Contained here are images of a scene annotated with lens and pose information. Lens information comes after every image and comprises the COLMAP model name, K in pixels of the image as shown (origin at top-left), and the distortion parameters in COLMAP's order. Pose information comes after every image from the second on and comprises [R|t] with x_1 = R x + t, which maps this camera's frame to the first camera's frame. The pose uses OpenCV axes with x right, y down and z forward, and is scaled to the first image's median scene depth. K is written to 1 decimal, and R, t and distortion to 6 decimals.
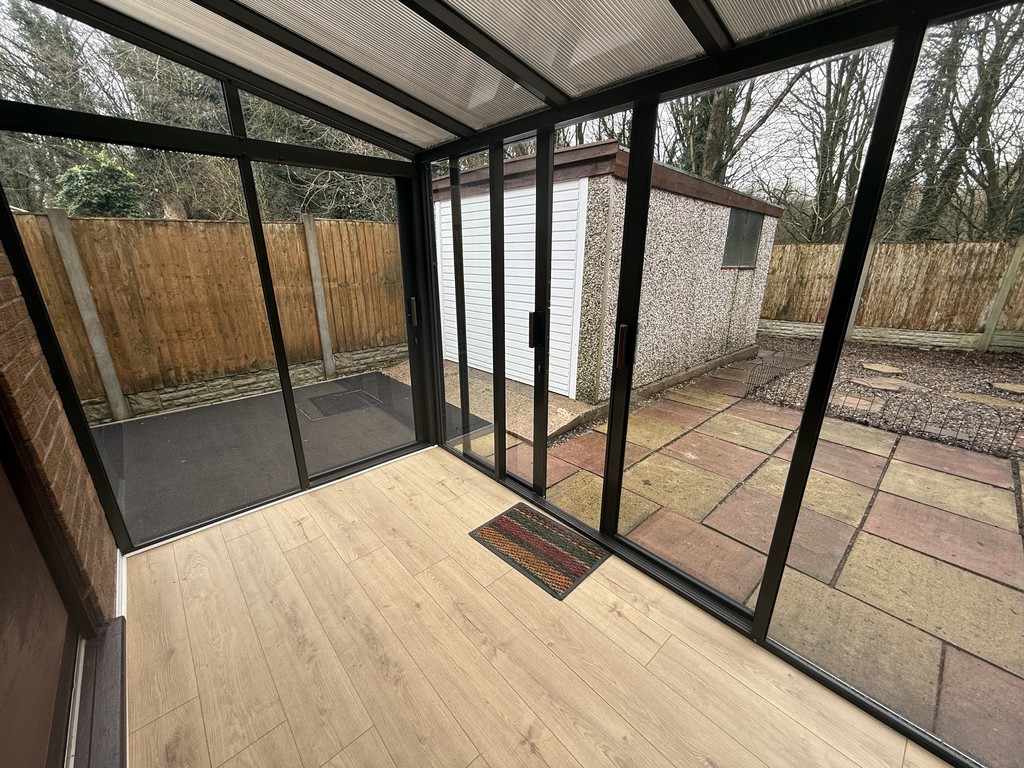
lens RADIAL K [[406.4, 0, 509.5], [0, 406.4, 385.5], [0, 0, 1]] dist [-0.001124, -0.000163]
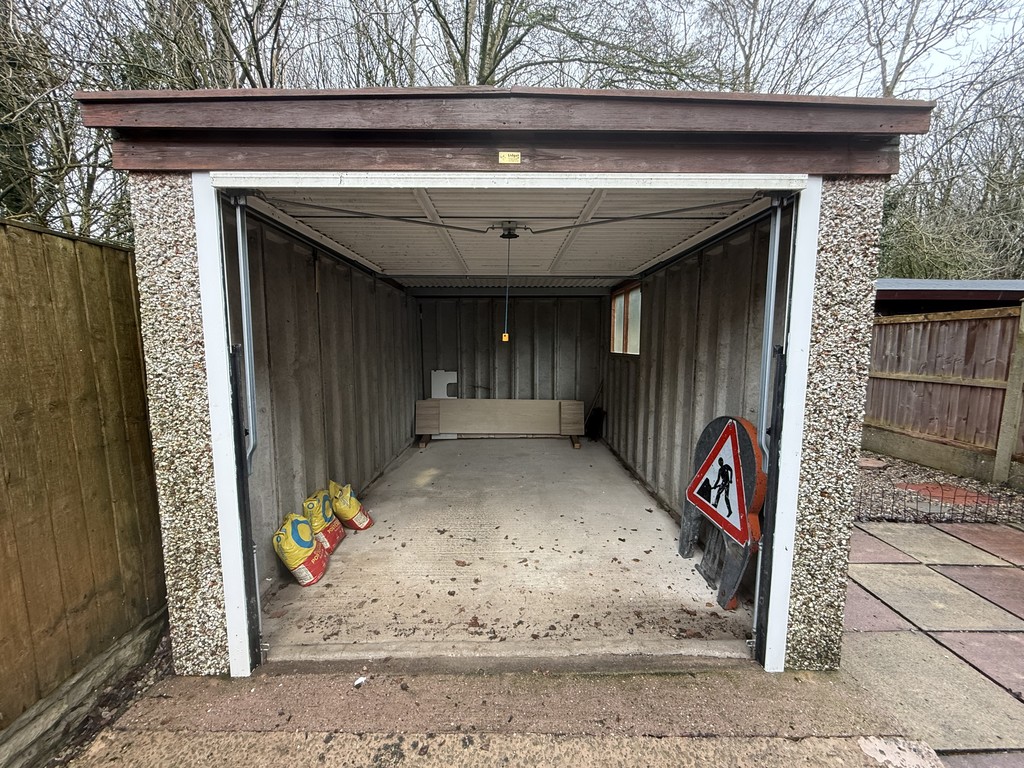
lens RADIAL K [[406.4, 0, 509.5], [0, 406.4, 385.5], [0, 0, 1]] dist [-0.001124, -0.000163]
pose [[0.675415, -0.084882, 0.732536, -0.344264], [0.222121, 0.970638, -0.092329, -0.300985], [-0.703190, 0.225072, 0.674438, 0.903912]]
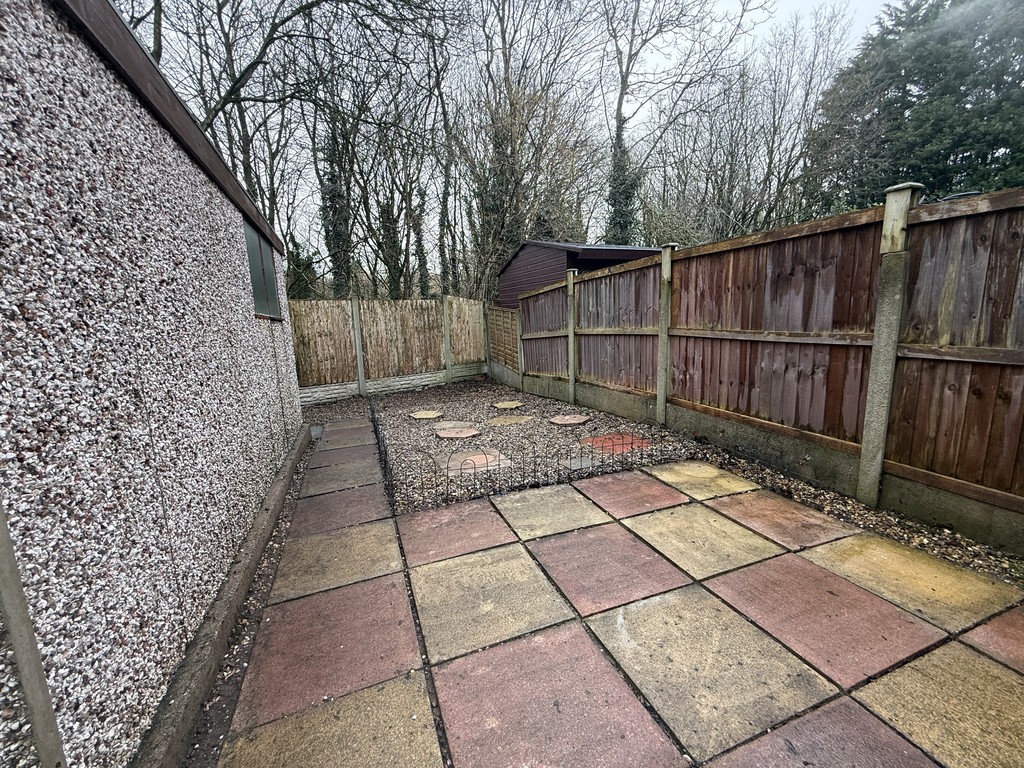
lens RADIAL K [[406.4, 0, 509.5], [0, 406.4, 385.5], [0, 0, 1]] dist [-0.001124, -0.000163]
pose [[0.361122, -0.164215, 0.917946, 0.143225], [0.317781, 0.947123, 0.044419, -0.143627], [-0.876702, 0.275665, 0.394211, 0.658263]]
